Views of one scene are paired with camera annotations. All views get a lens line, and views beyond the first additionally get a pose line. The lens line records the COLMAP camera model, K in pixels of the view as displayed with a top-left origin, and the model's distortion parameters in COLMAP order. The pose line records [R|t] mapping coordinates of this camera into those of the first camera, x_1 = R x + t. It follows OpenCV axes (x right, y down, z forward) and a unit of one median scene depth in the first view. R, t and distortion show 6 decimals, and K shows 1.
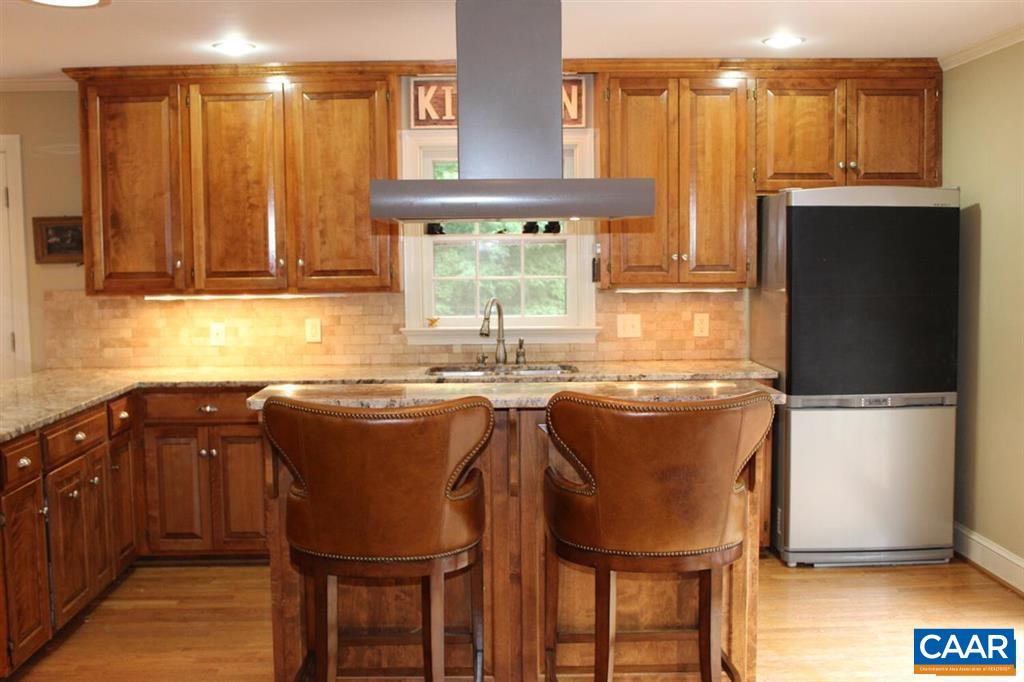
lens RADIAL K [[1092.4, 0, 509.6], [0, 1092.4, 328.9], [0, 0, 1]] dist [-0.081592, 0.002298]
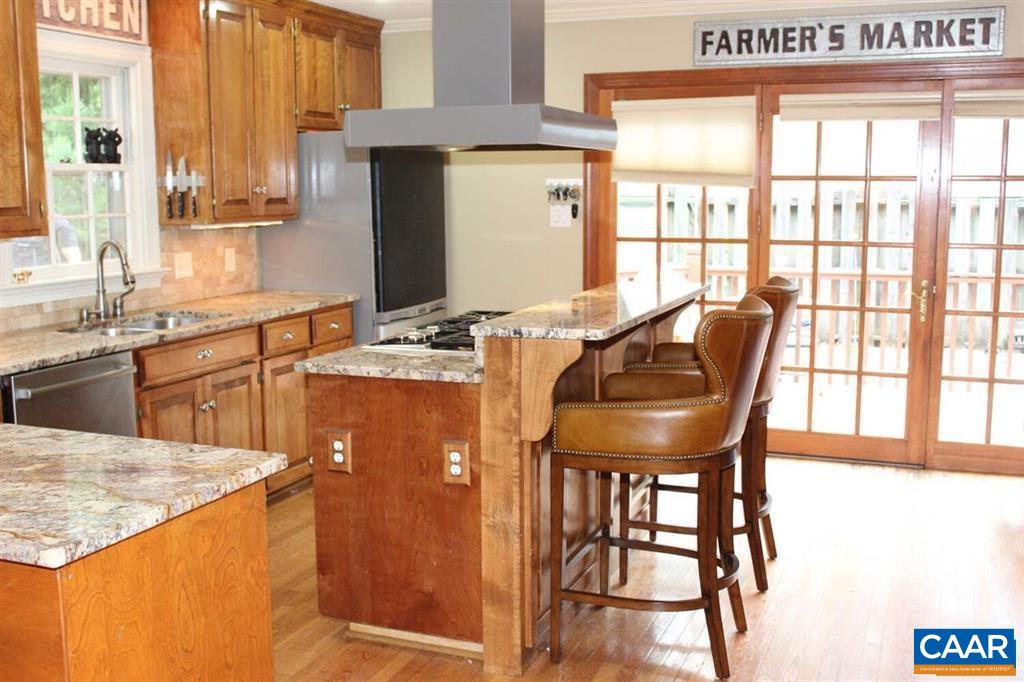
lens RADIAL K [[1092.4, 0, 509.6], [0, 1092.4, 328.9], [0, 0, 1]] dist [-0.081592, 0.002298]
pose [[0.405263, -0.114708, 0.906975, -0.618879], [0.066851, 0.993159, 0.095737, -0.018630], [-0.911753, 0.021834, 0.410159, 0.364314]]
